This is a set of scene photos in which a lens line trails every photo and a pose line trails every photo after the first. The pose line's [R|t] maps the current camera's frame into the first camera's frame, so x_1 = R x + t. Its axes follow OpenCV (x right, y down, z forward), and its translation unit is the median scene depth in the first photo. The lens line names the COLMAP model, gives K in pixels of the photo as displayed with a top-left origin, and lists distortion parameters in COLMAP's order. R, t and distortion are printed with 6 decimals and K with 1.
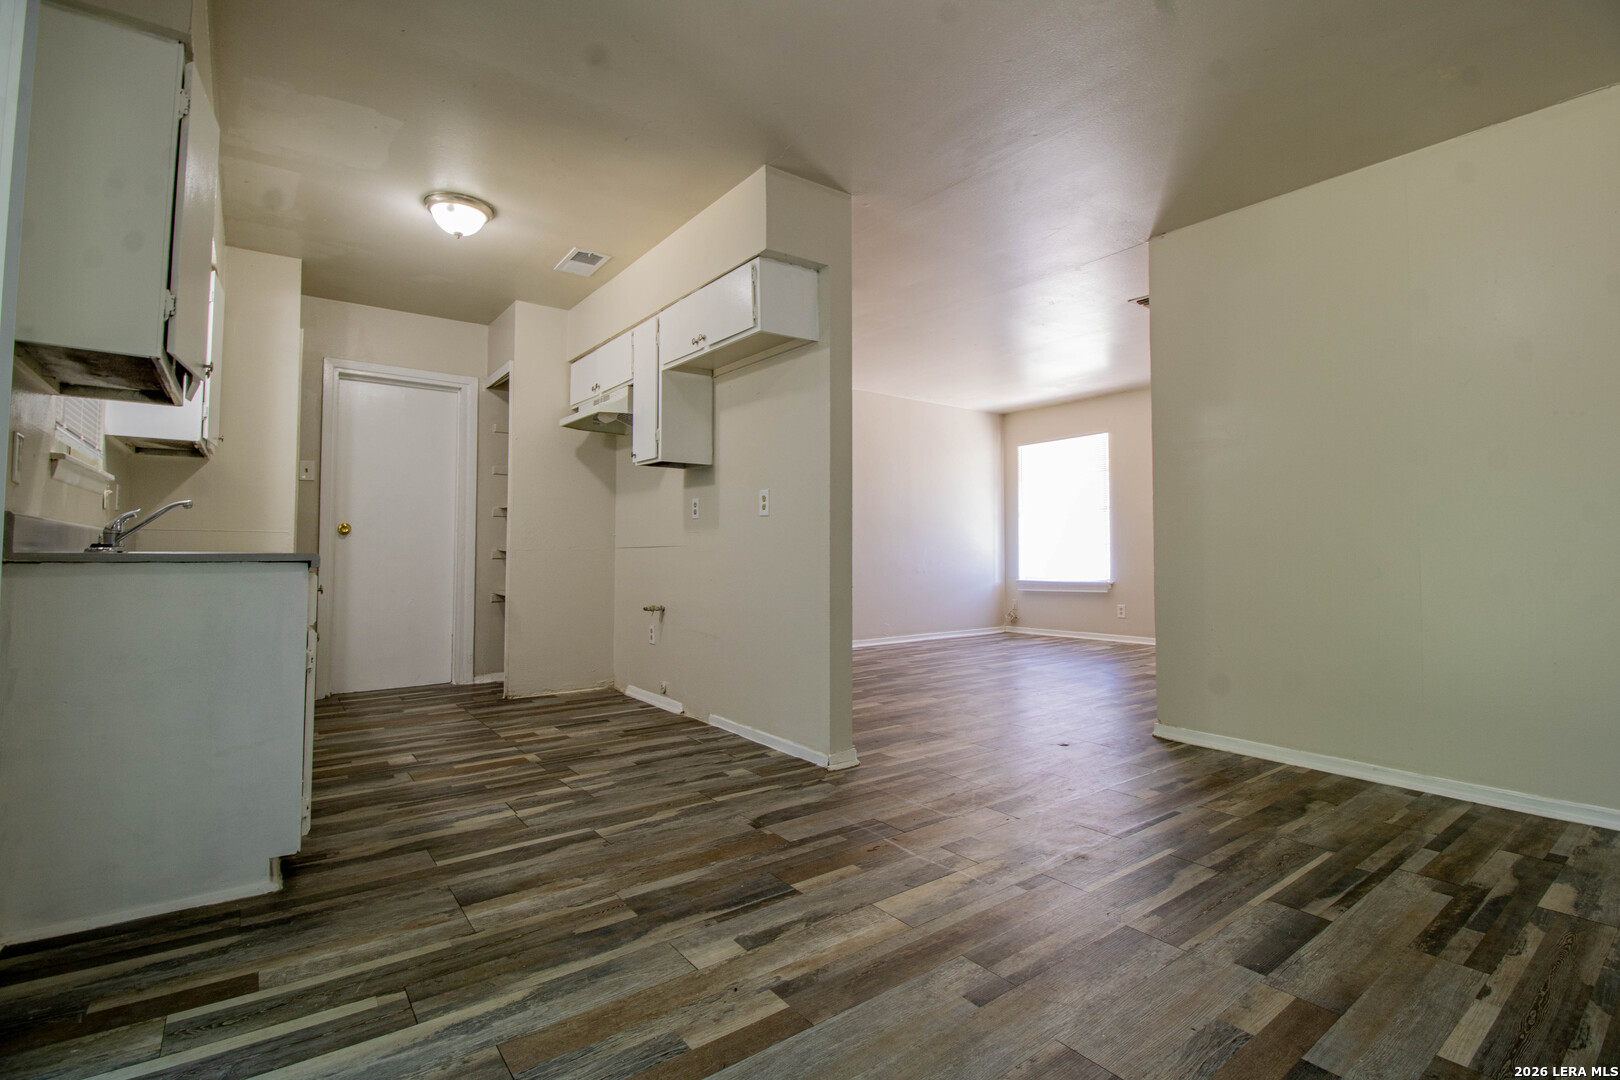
lens RADIAL K [[752.5, 0, 827.1], [0, 752.5, 529.4], [0, 0, 1]] dist [-0.005002, -0.009837]
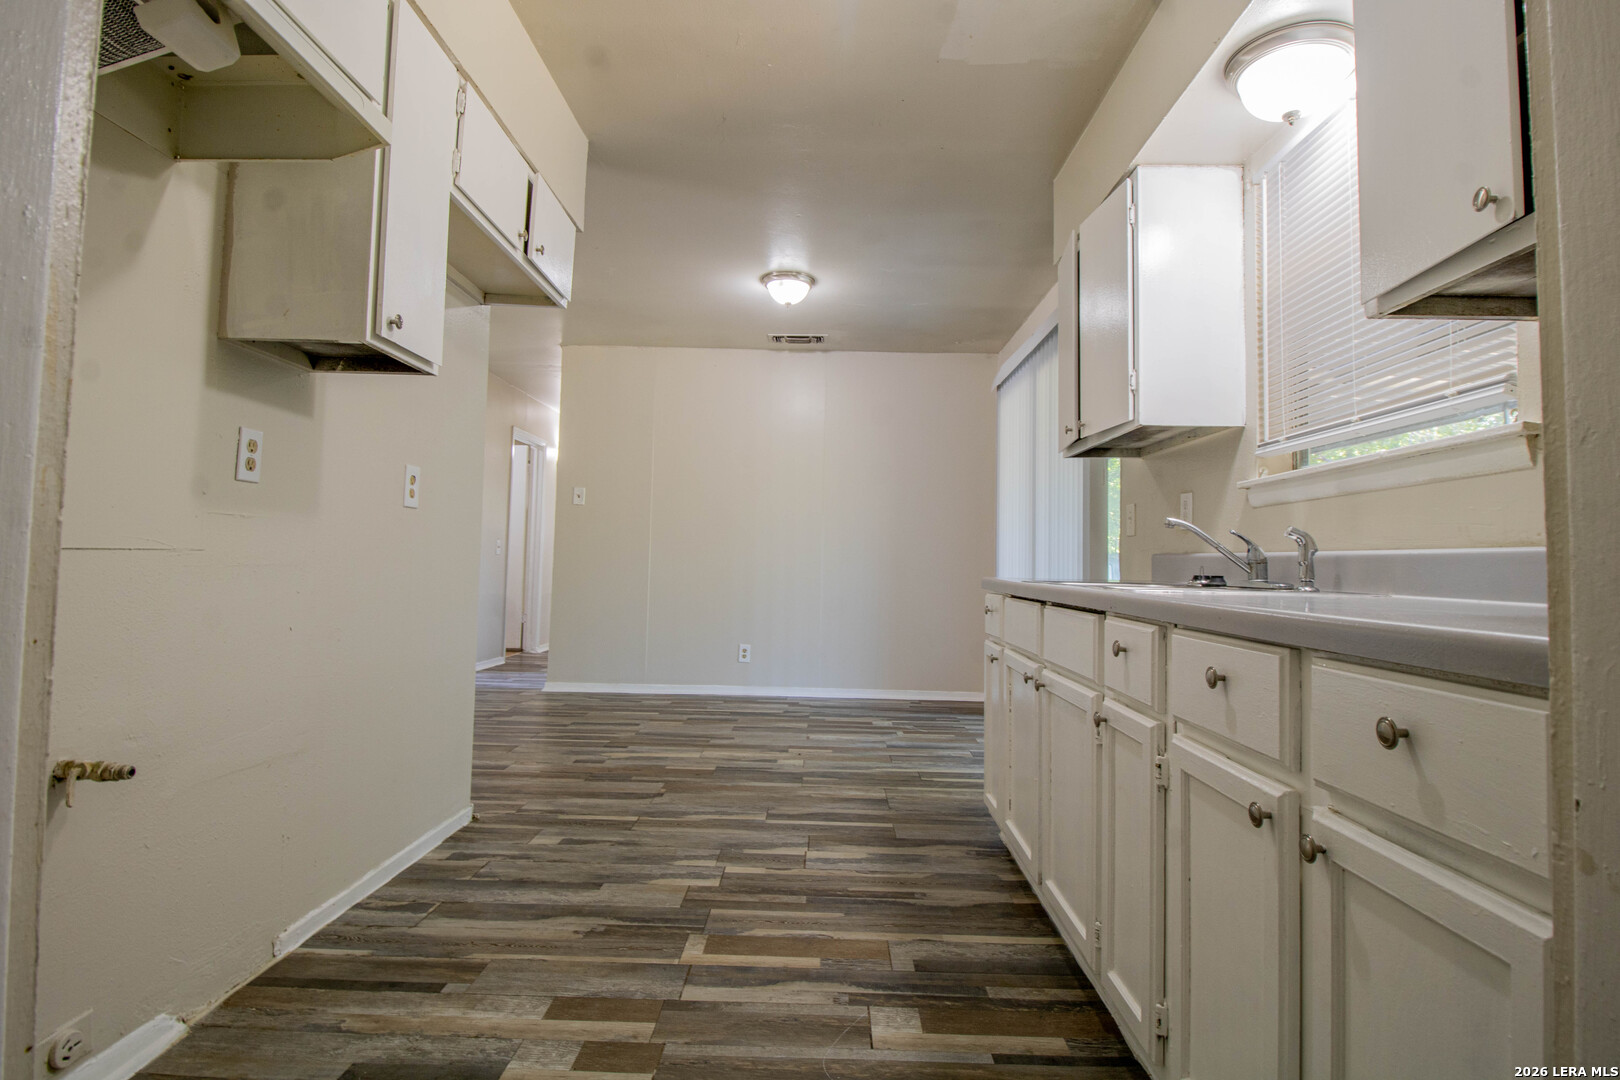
lens RADIAL K [[781.2, 0, 817.2], [0, 781.2, 532.0], [0, 0, 1]] dist [-0.000347, -0.000172]
pose [[-0.779467, 0.005291, 0.626421, -0.855133], [-0.042101, 0.997261, -0.060810, 0.031478], [-0.625027, -0.073772, -0.777109, 1.464871]]
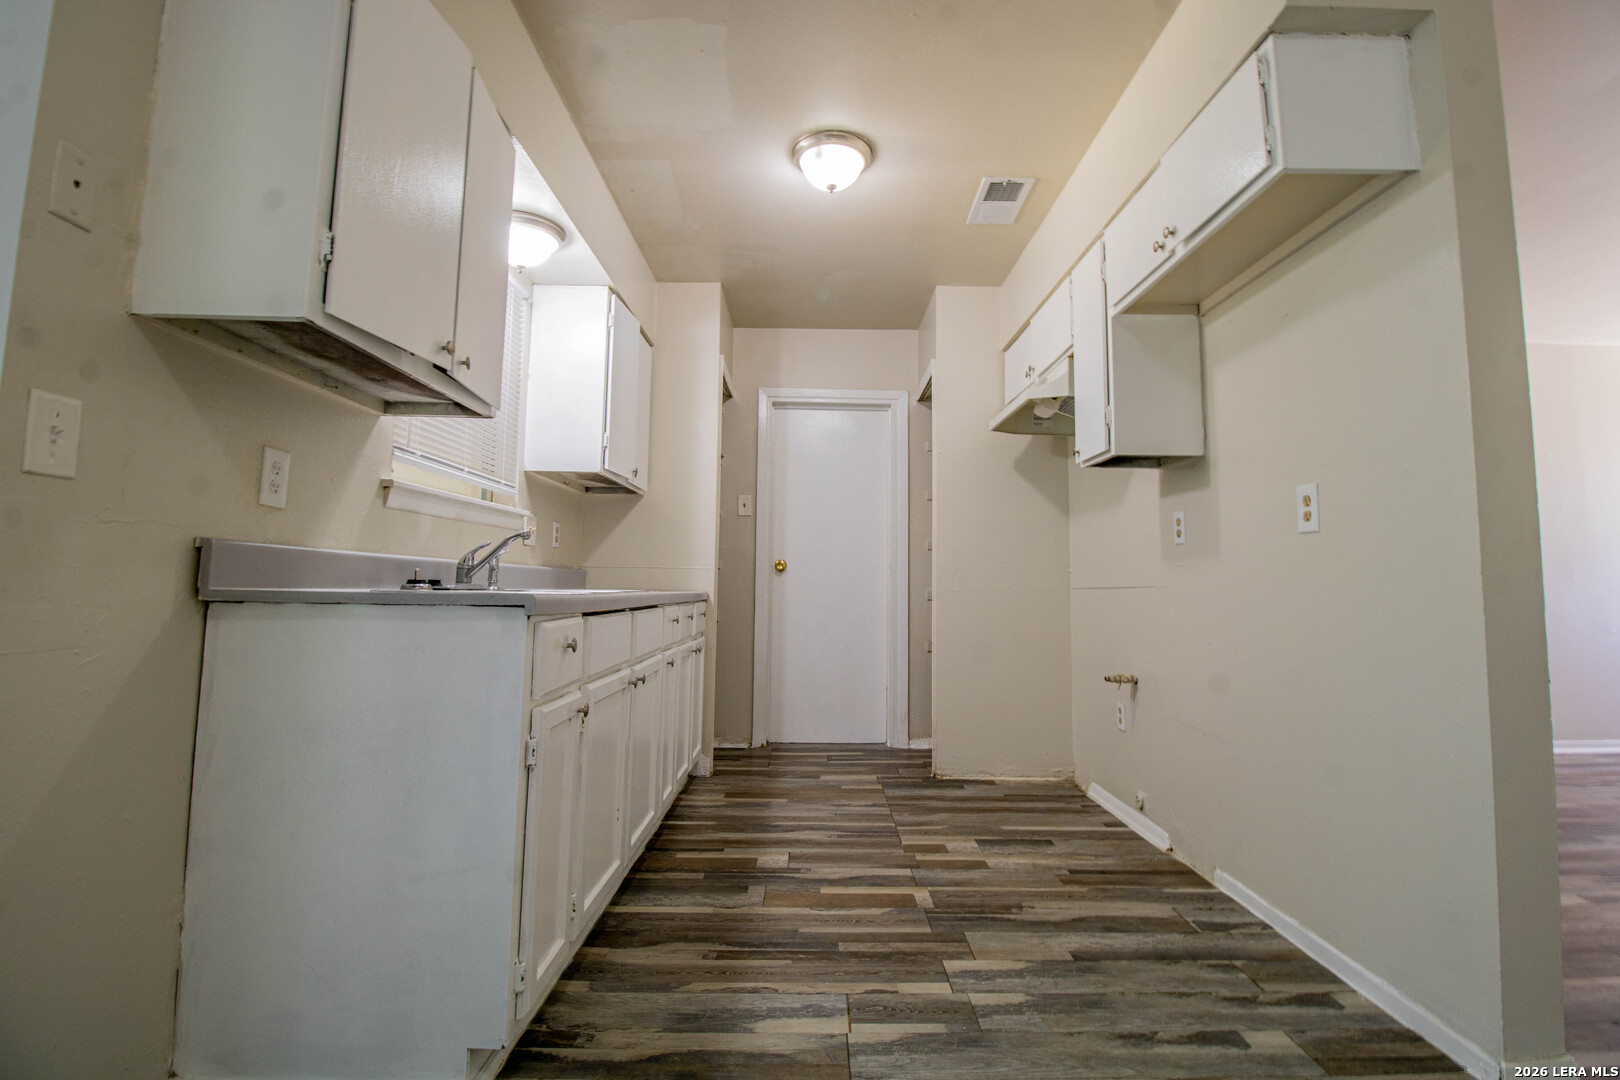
lens RADIAL K [[752.5, 0, 822.0], [0, 752.5, 519.2], [0, 0, 1]] dist [-0.005002, -0.009837]
pose [[0.796612, -0.046088, -0.602731, -0.041590], [0.006295, 0.997668, -0.067967, 0.007875], [0.604458, 0.050349, 0.795044, 0.401471]]
